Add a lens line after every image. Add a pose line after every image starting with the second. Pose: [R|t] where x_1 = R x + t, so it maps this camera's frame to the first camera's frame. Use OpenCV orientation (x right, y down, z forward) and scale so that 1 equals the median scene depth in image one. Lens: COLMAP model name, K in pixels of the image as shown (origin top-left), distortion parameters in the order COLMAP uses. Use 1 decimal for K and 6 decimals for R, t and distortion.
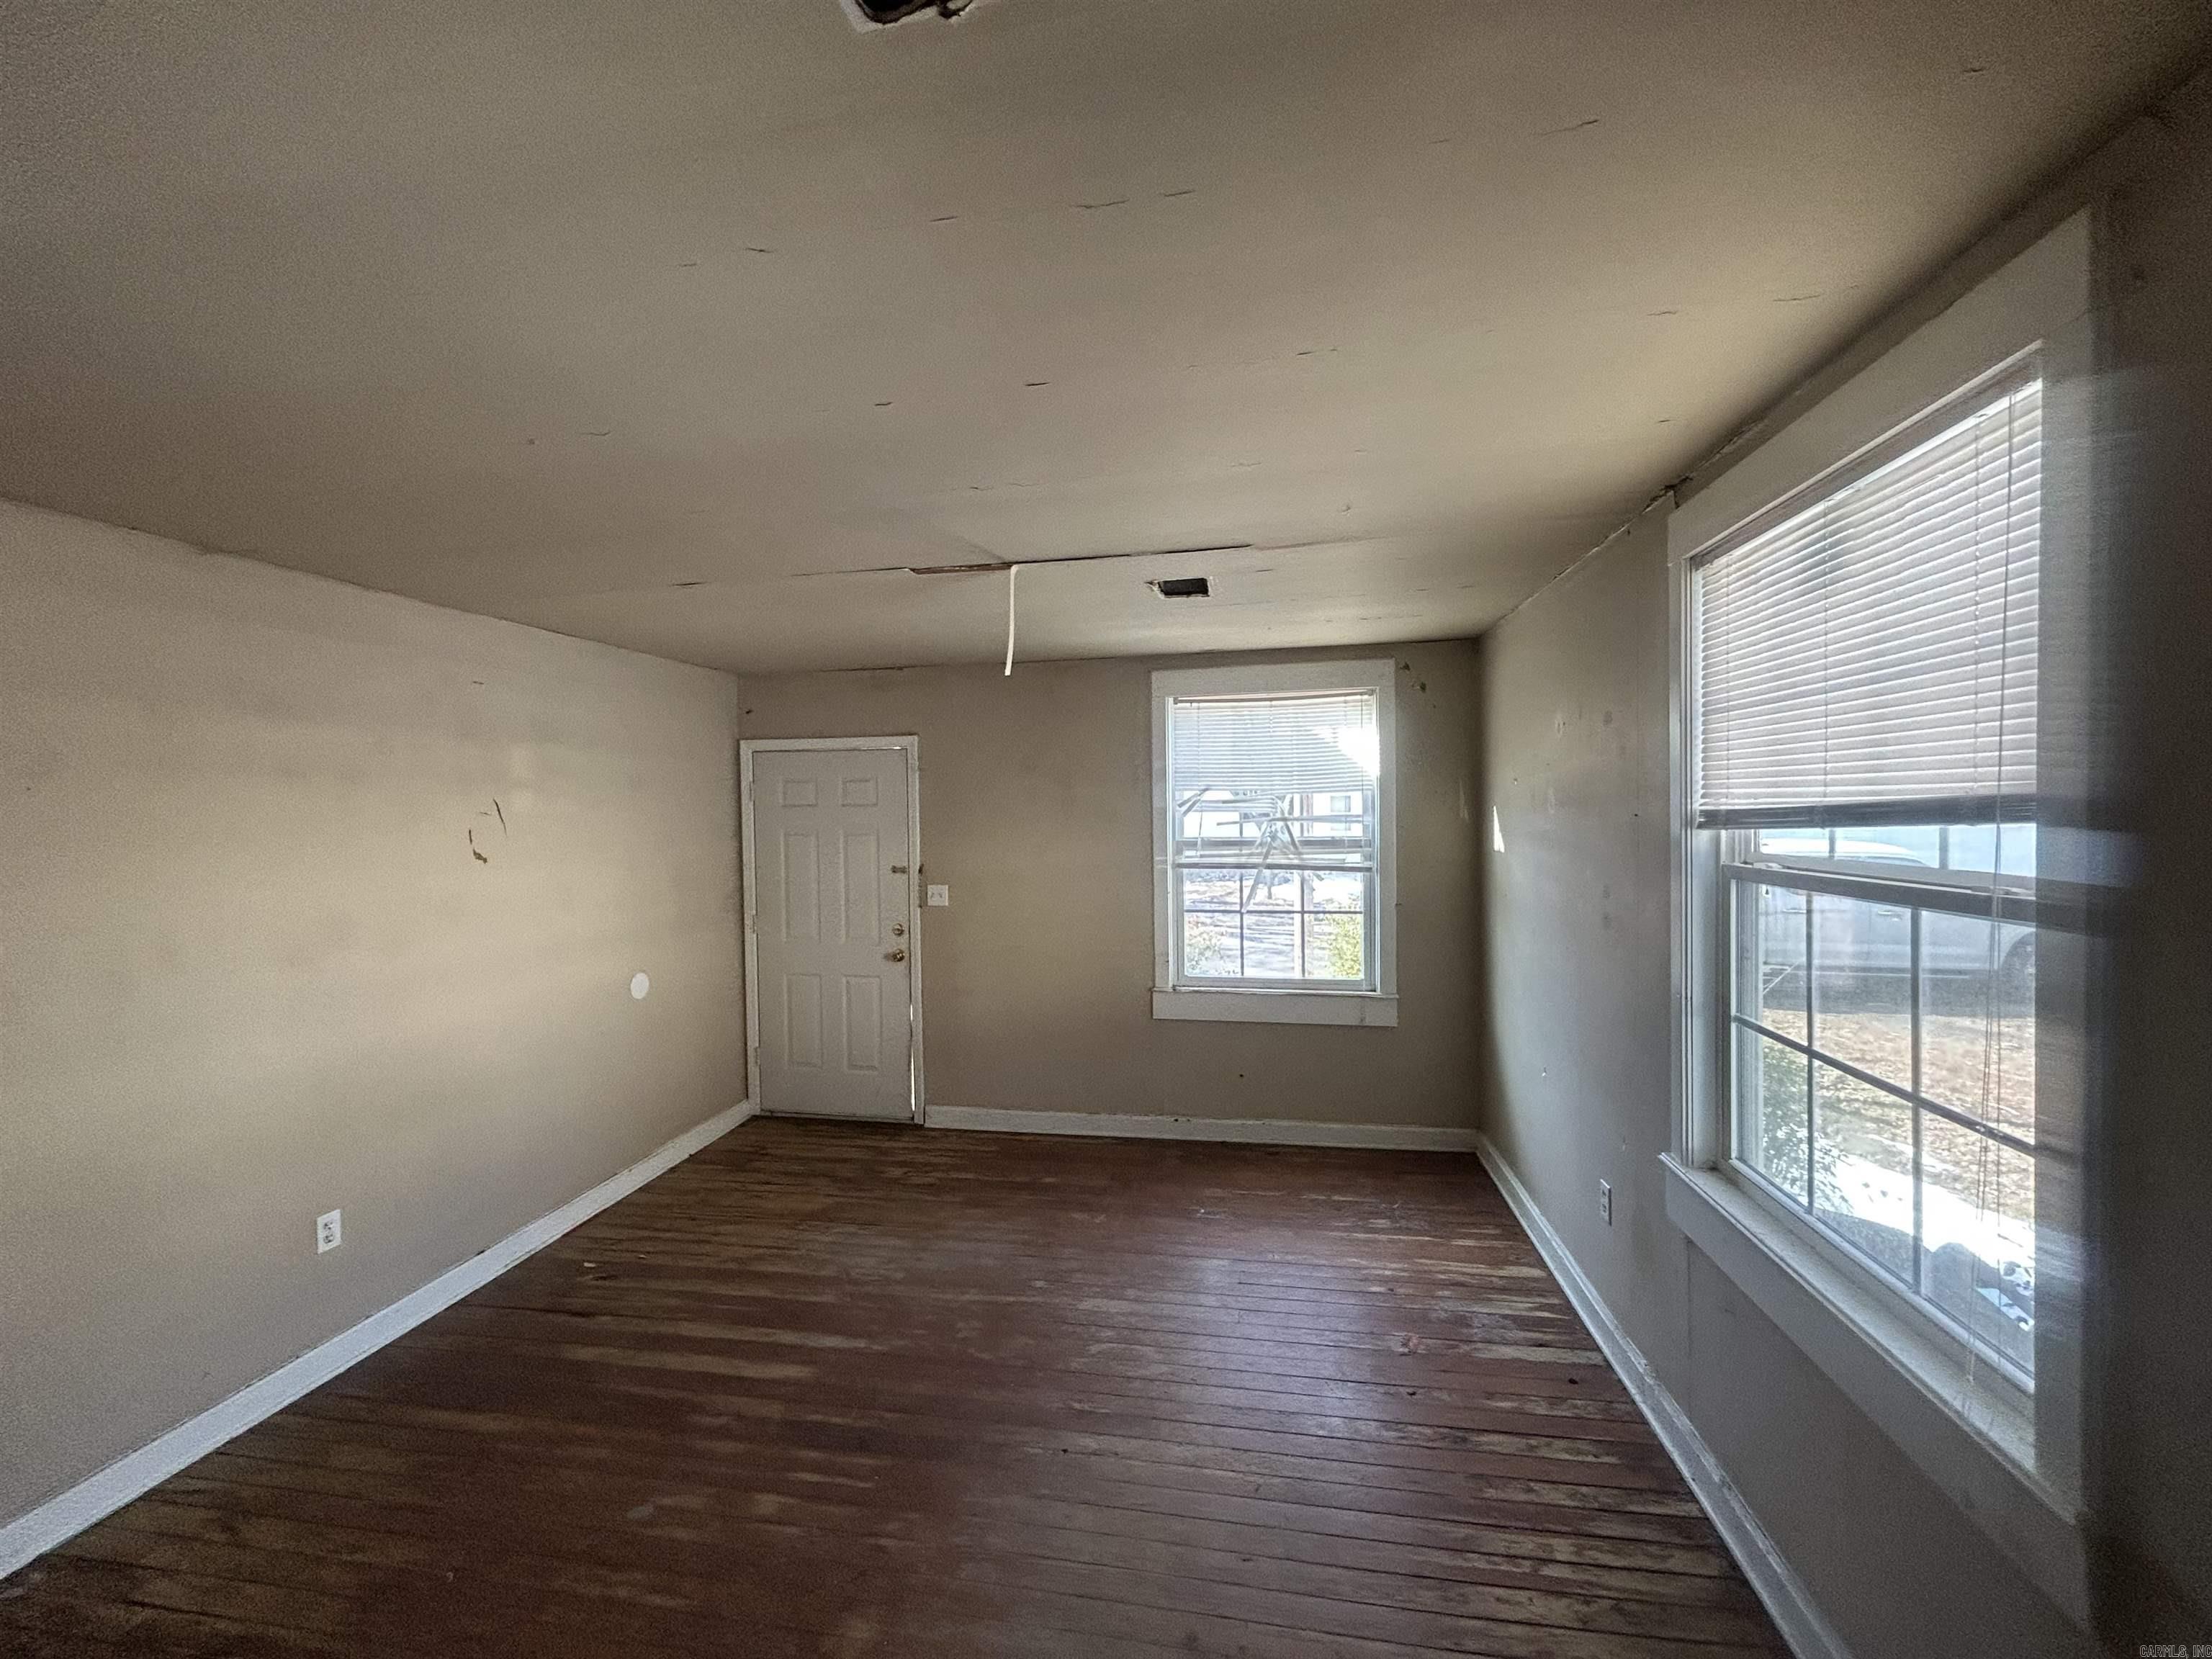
lens RADIAL K [[889.9, 0, 1102.6], [0, 889.9, 824.7], [0, 0, 1]] dist [-0.001177, 0.000908]
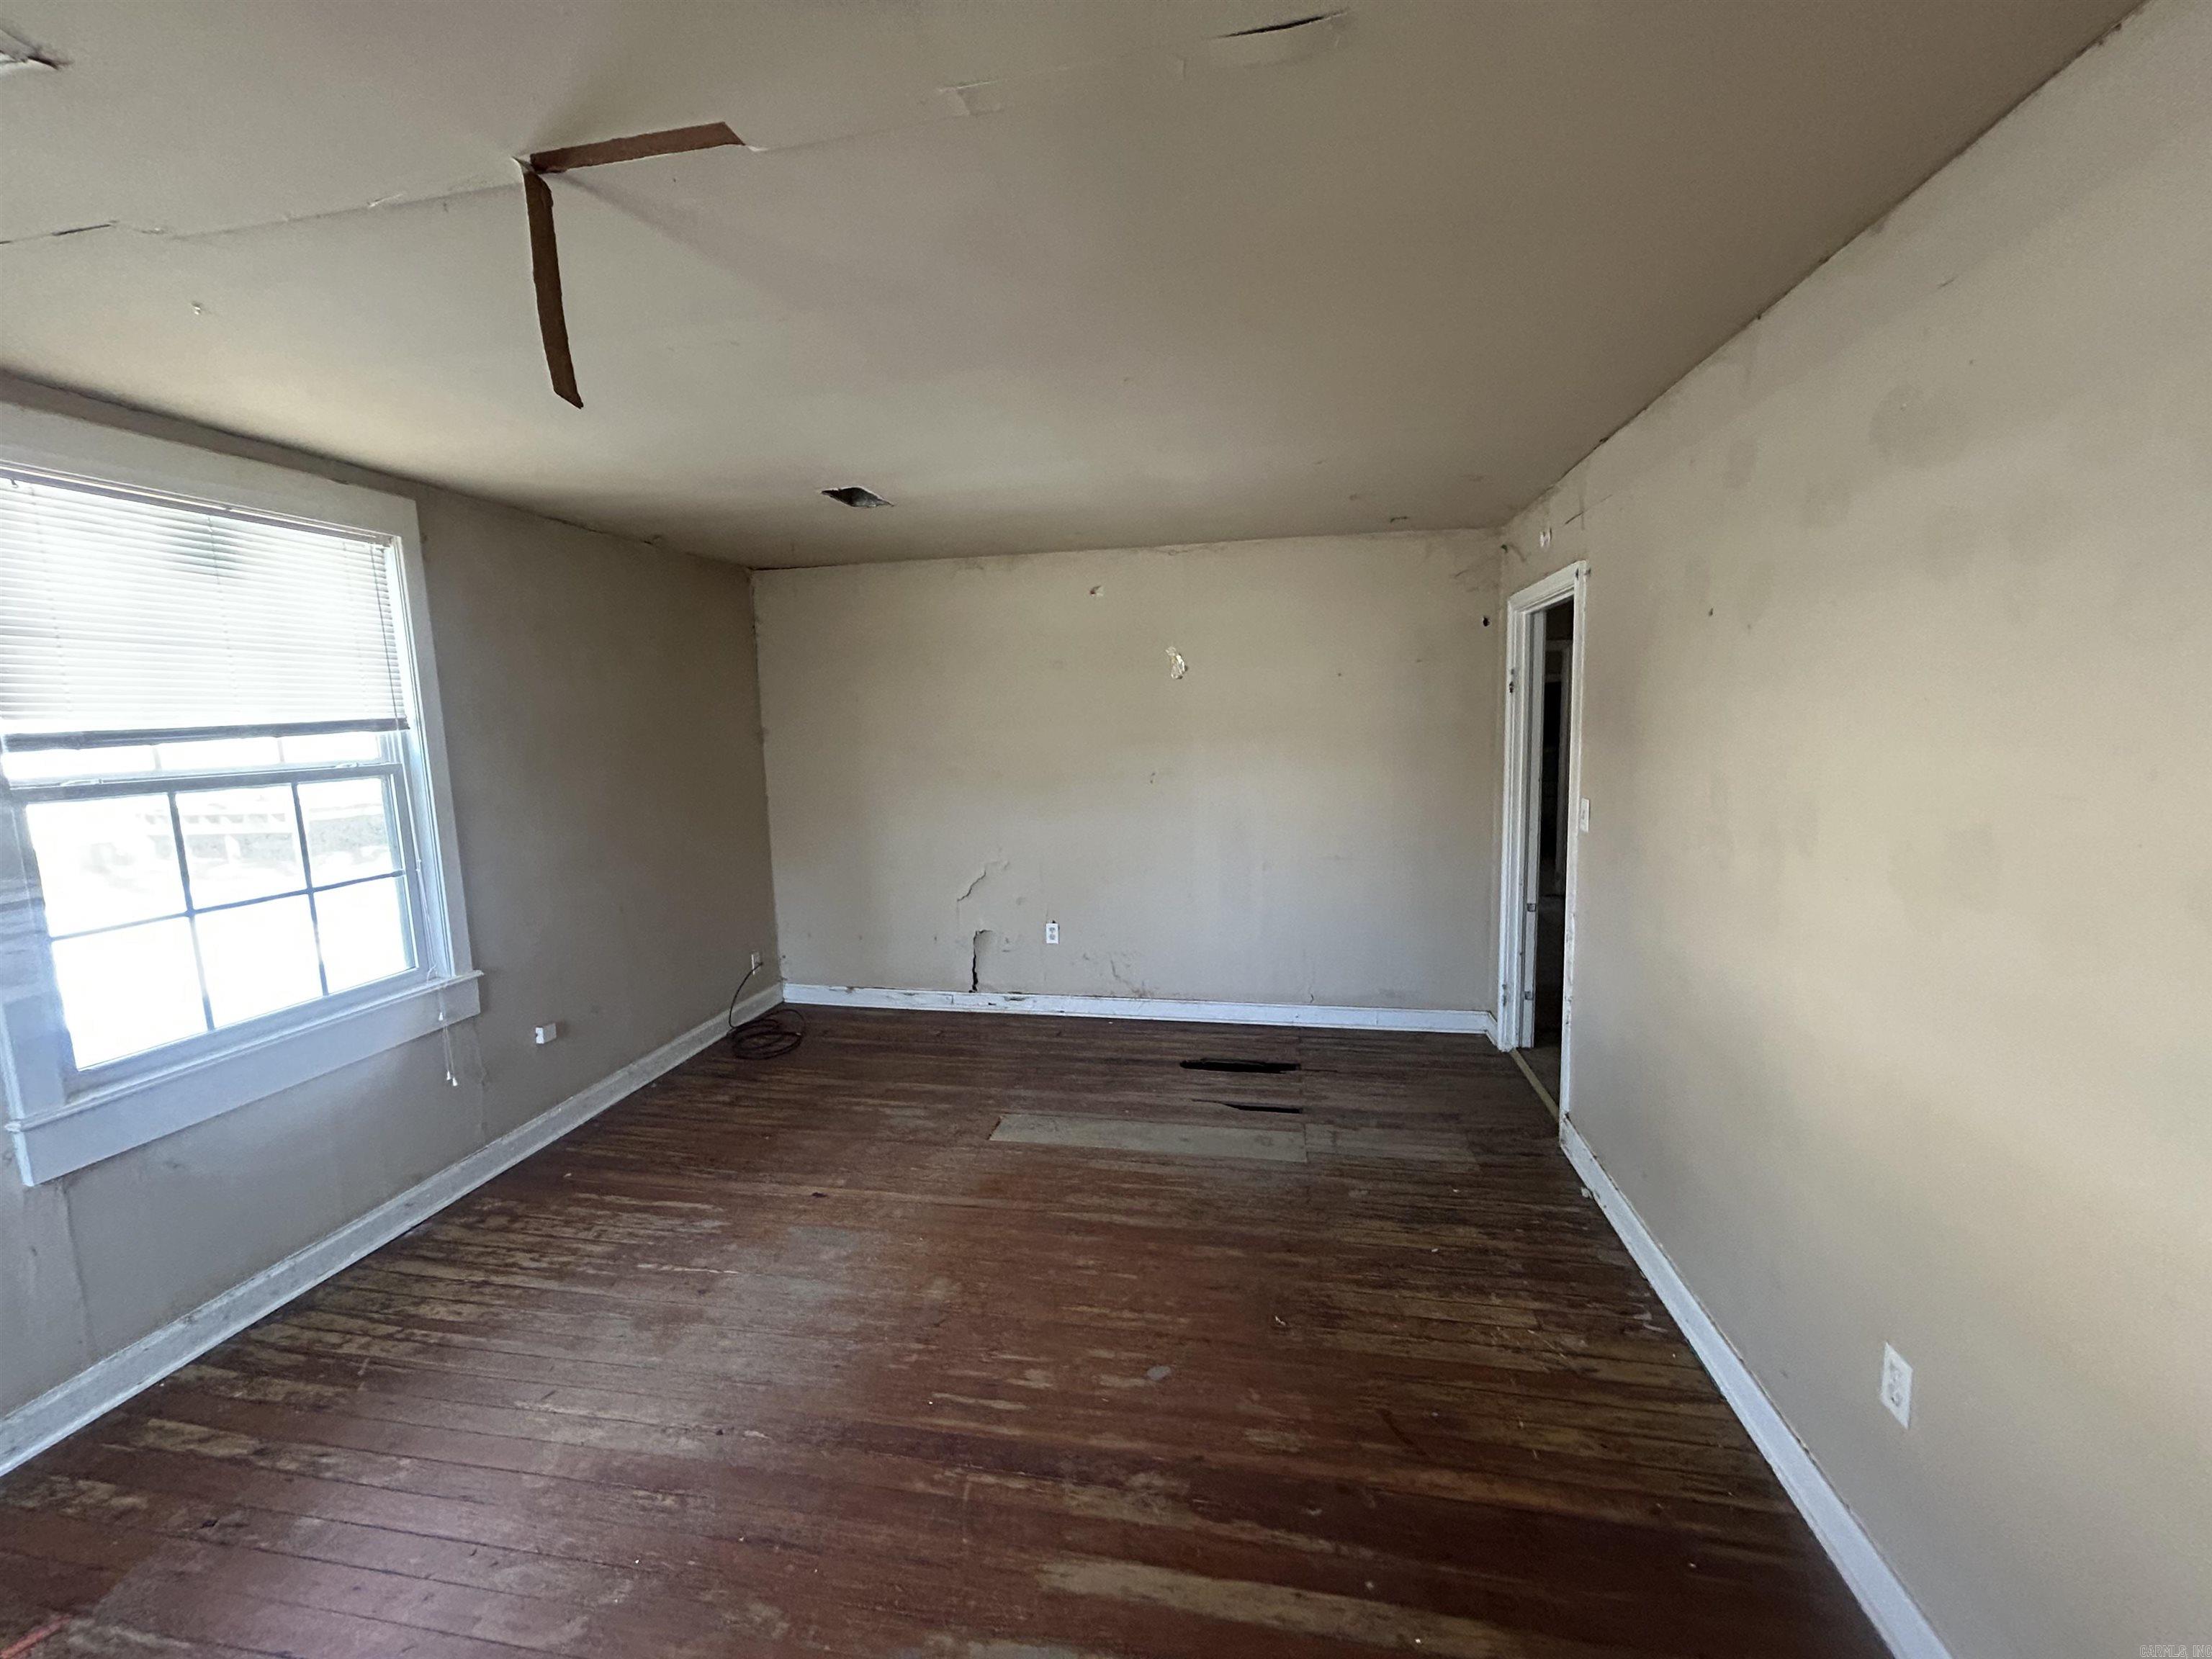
lens RADIAL K [[889.9, 0, 1102.9], [0, 889.9, 828.0], [0, 0, 1]] dist [-0.001177, 0.000908]
pose [[-0.998819, 0.047602, 0.009712, -0.478404], [0.048503, 0.988445, 0.143612, 0.001576], [-0.002764, 0.143913, -0.989586, 1.861085]]
